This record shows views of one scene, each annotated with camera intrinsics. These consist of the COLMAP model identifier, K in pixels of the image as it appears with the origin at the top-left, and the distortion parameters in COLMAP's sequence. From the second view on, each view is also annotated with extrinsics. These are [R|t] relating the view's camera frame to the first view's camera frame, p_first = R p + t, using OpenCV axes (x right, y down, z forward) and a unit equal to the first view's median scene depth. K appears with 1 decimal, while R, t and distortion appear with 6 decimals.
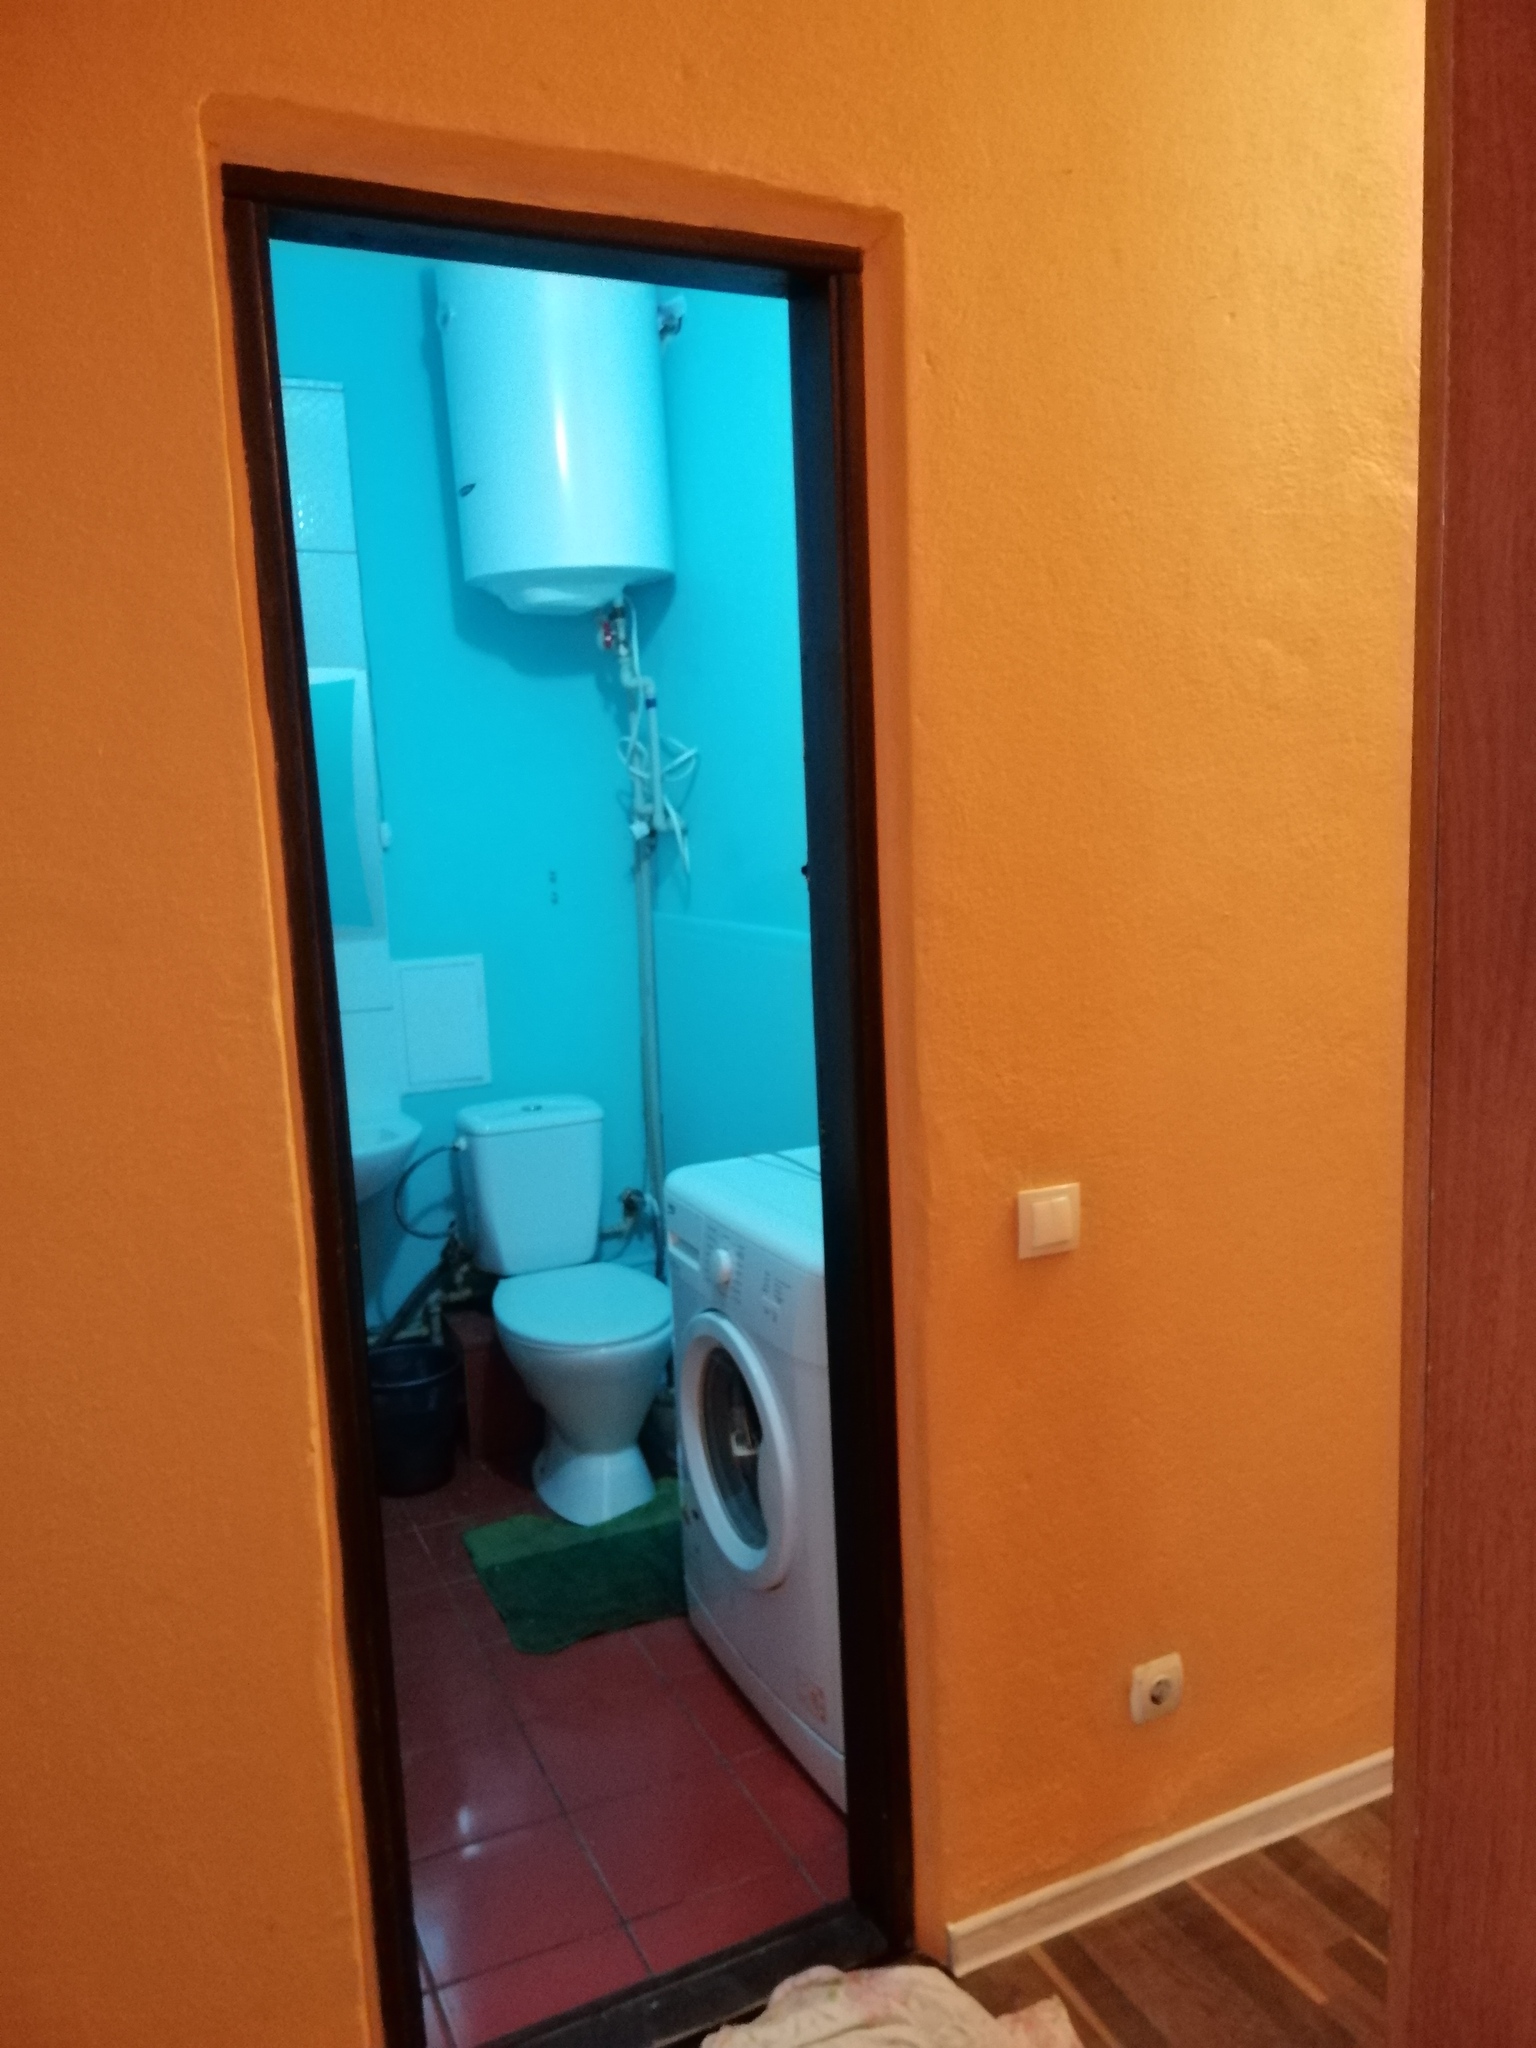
lens RADIAL K [[1529.8, 0, 768.4], [0, 1529.8, 1031.7], [0, 0, 1]] dist [0.071167, -0.095890]
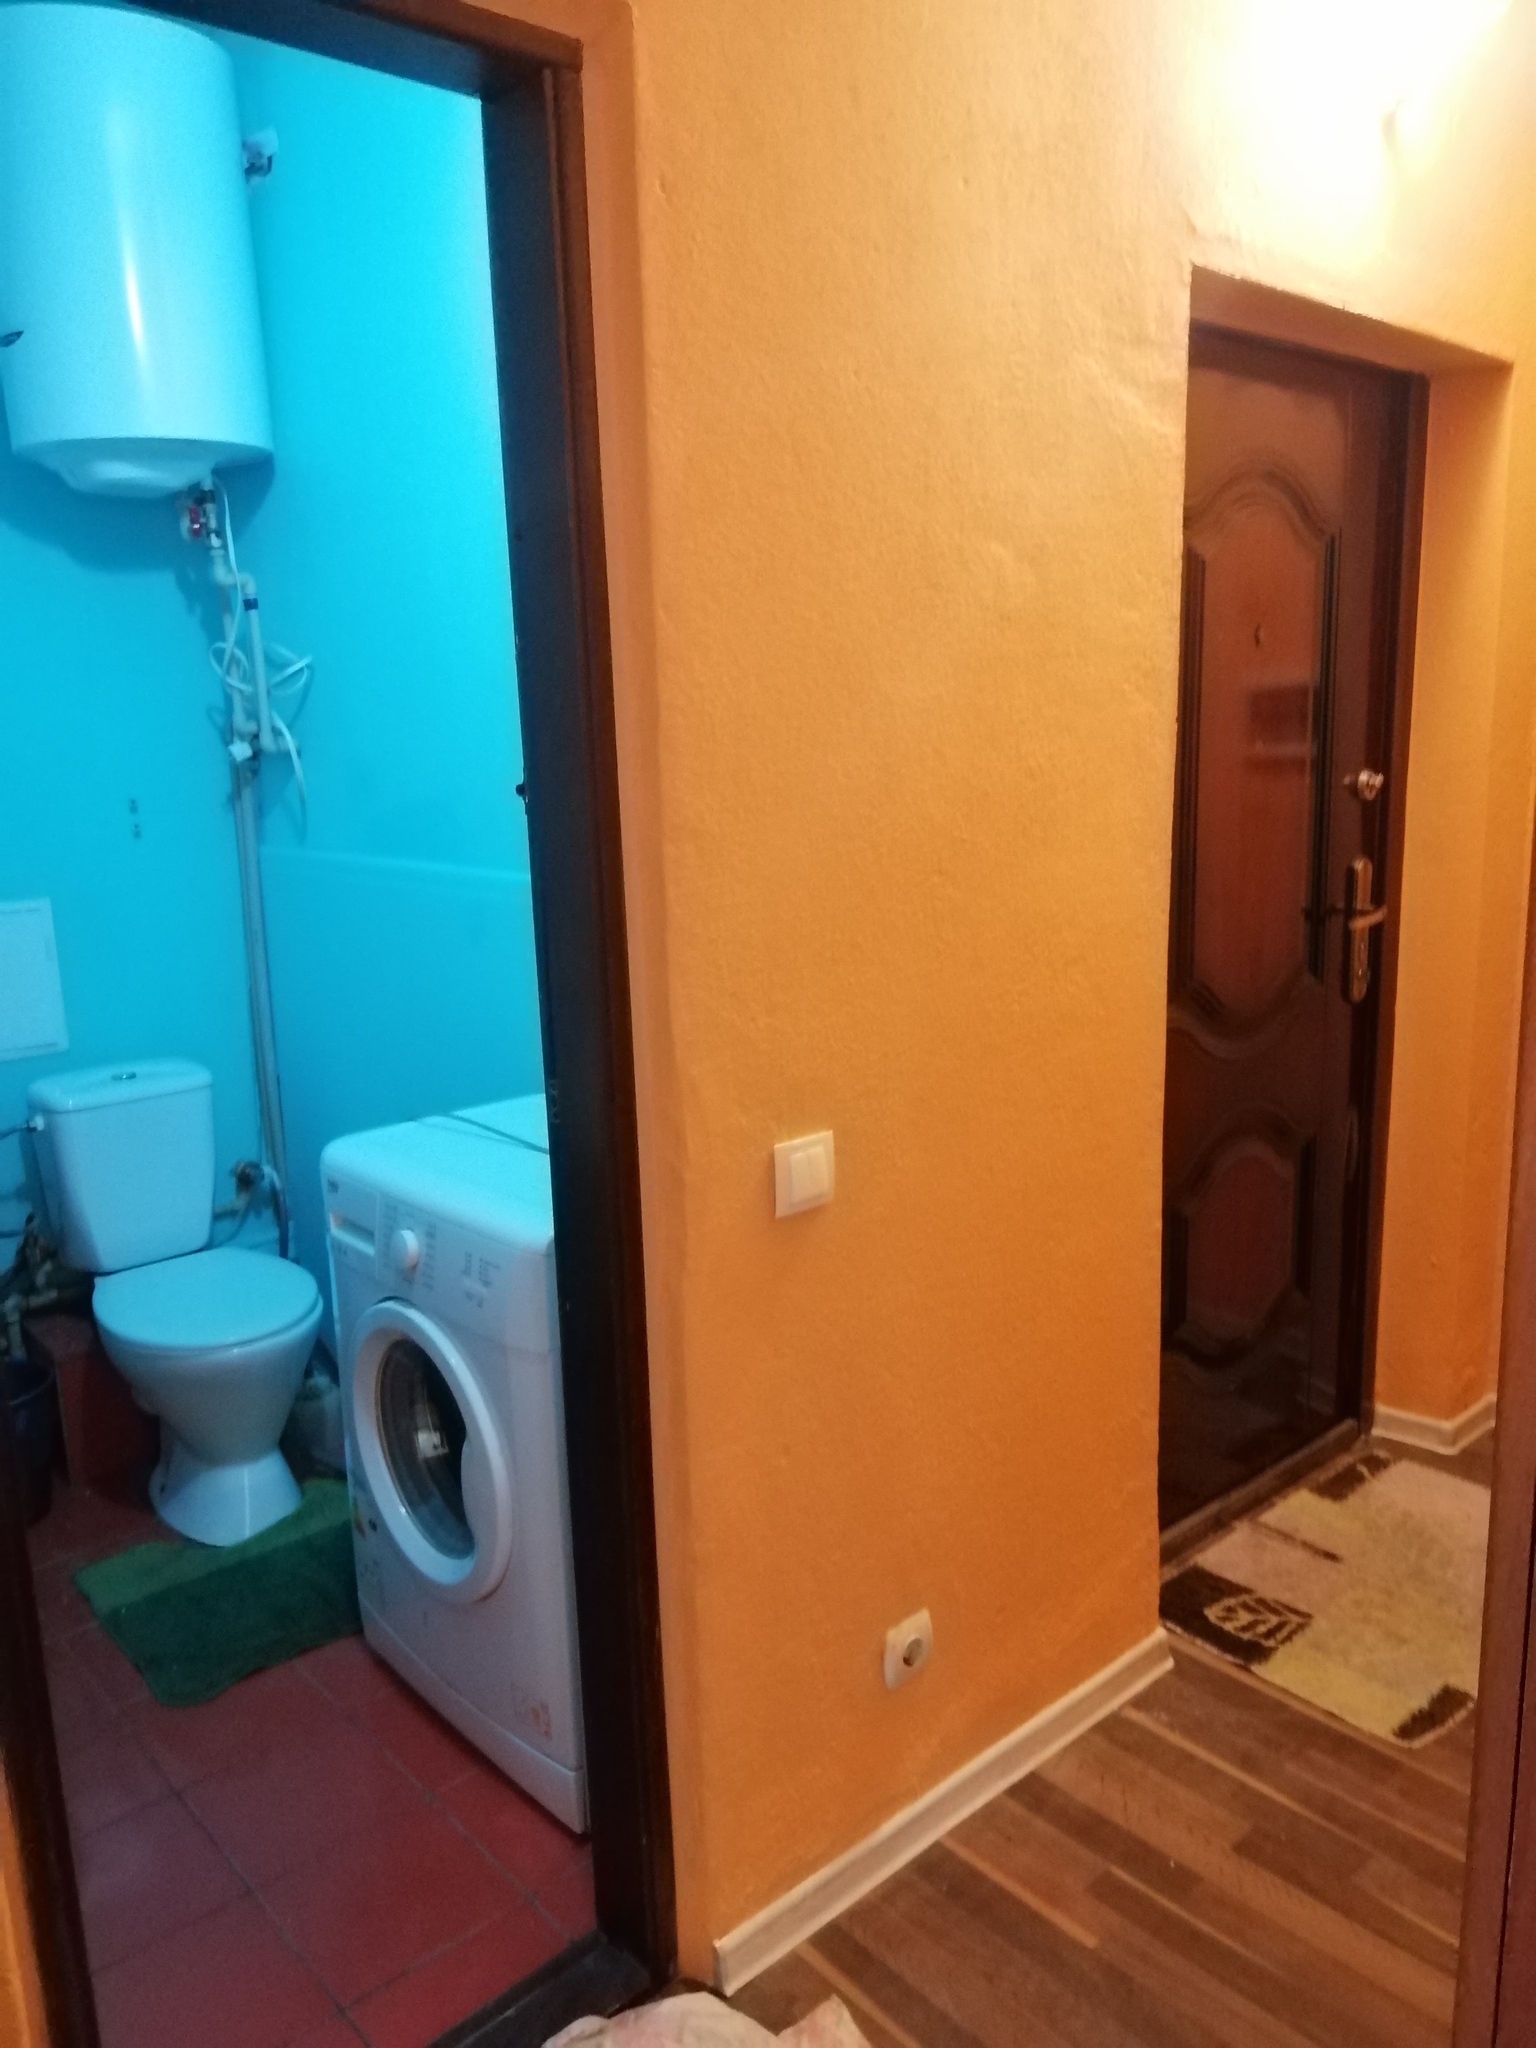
lens RADIAL K [[1529.8, 0, 767.1], [0, 1529.8, 1029.0], [0, 0, 1]] dist [0.071167, -0.095890]
pose [[0.960594, -0.044949, 0.274295, -0.077942], [0.034260, 0.998460, 0.043637, -0.003904], [-0.275834, -0.032520, 0.960655, 0.117796]]
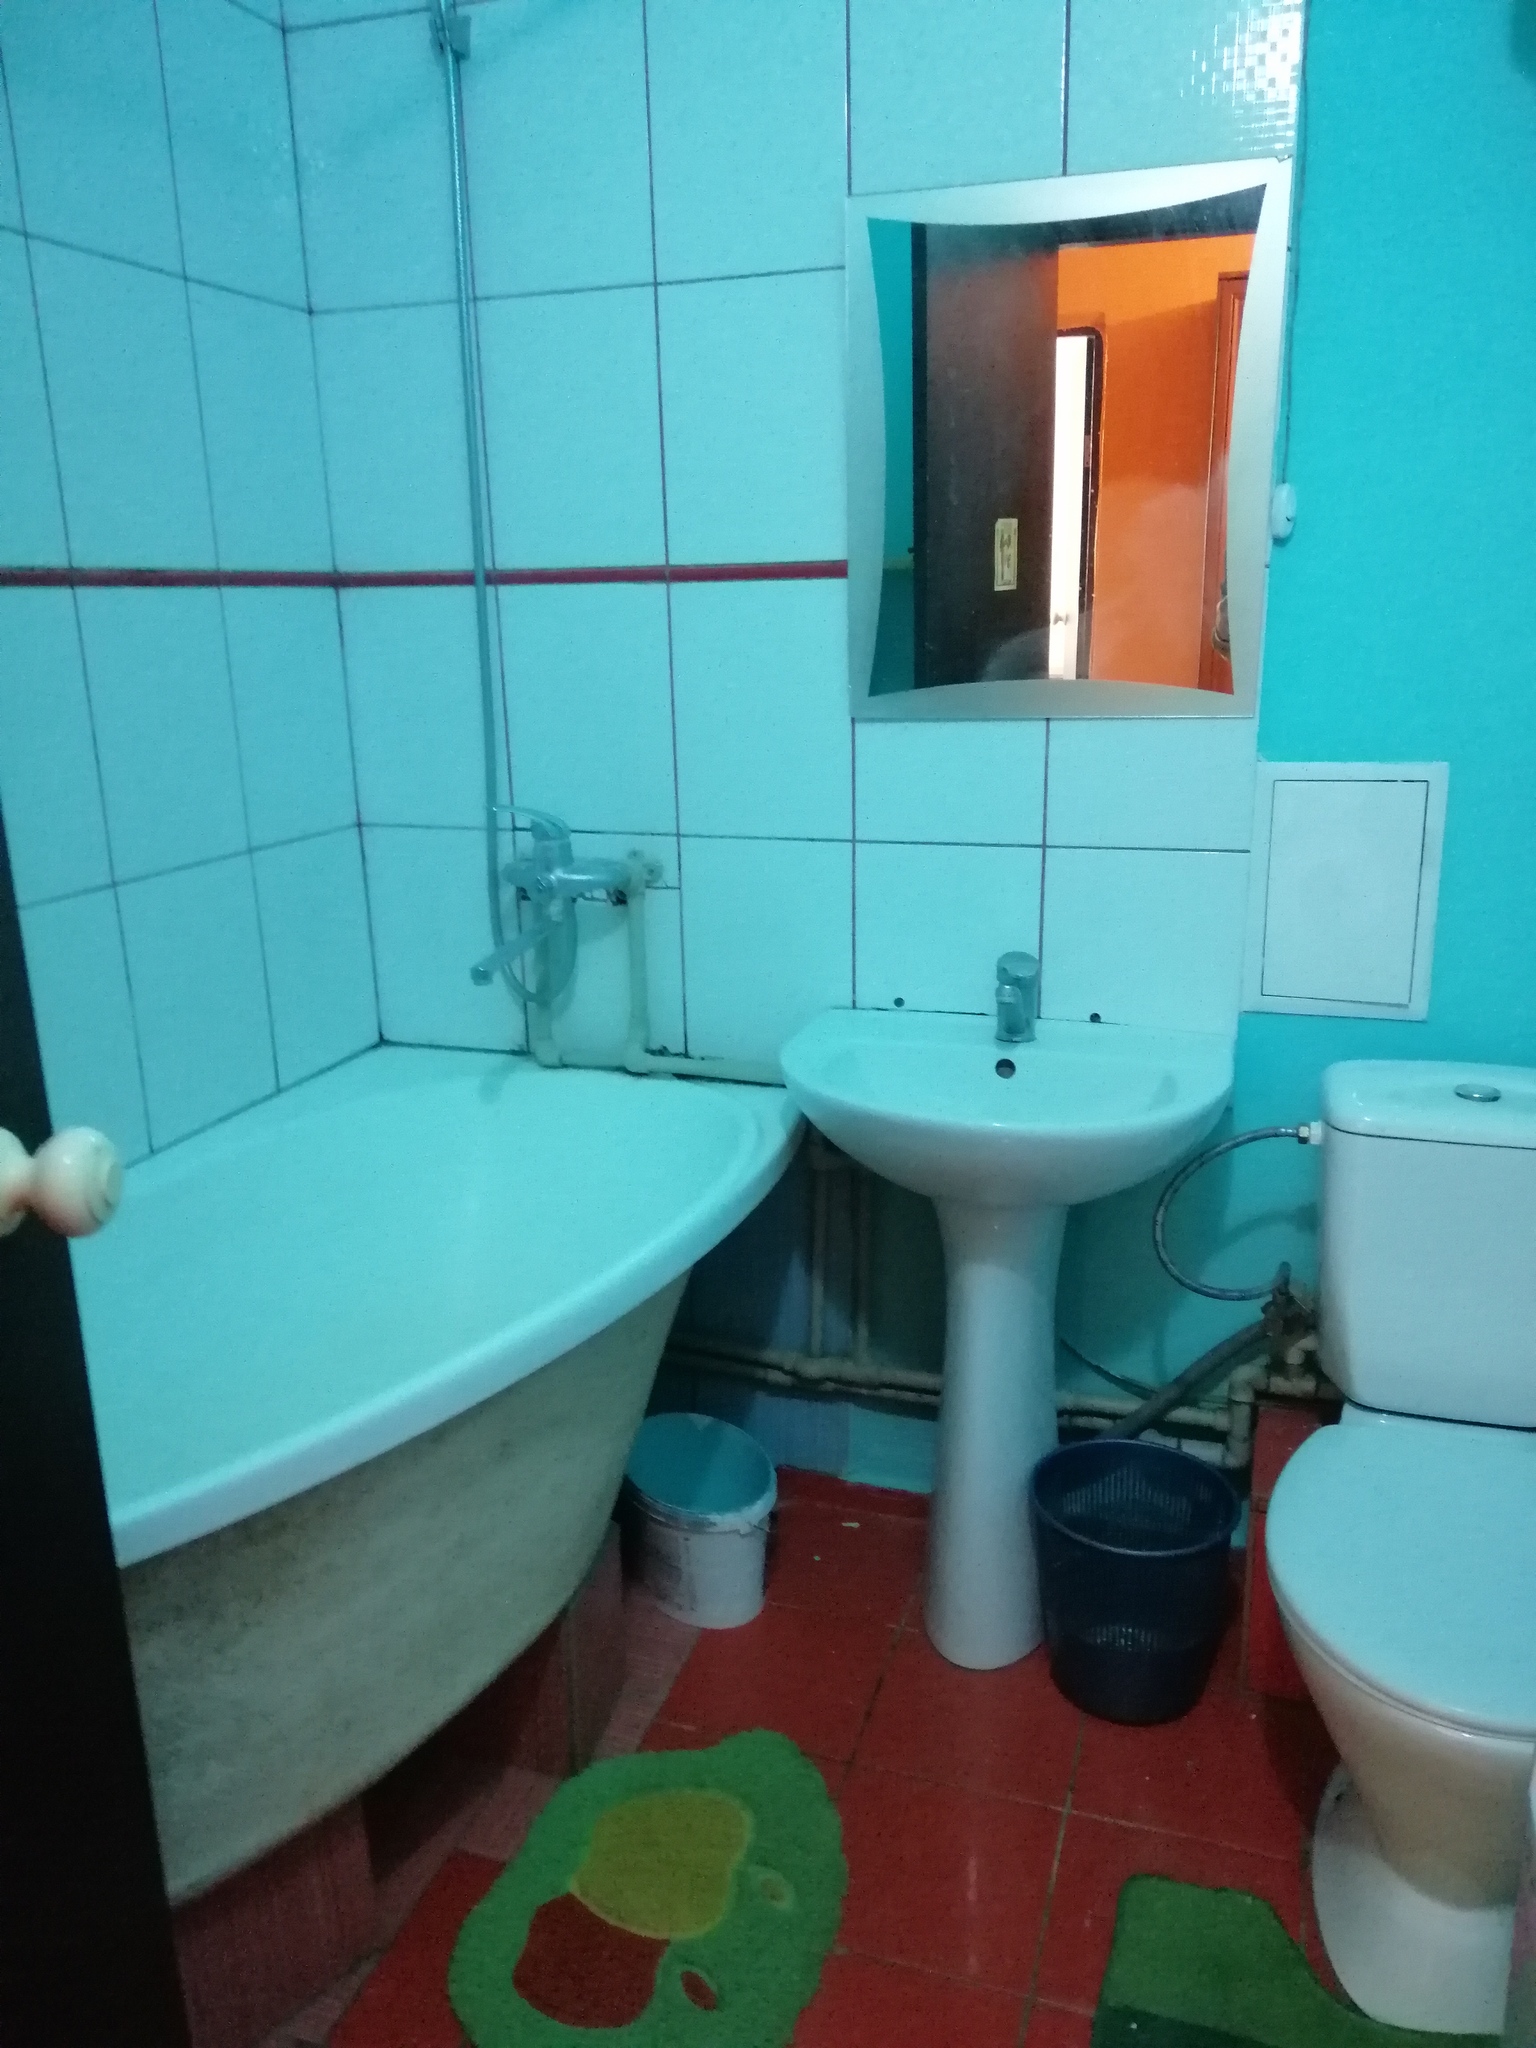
lens RADIAL K [[1529.8, 0, 771.9], [0, 1529.8, 1025.7], [0, 0, 1]] dist [0.071167, -0.095890]
pose [[0.723287, 0.208649, -0.658271, 0.002798], [-0.111647, 0.976052, 0.186700, -0.066026], [0.681462, -0.061544, 0.729261, 0.866910]]
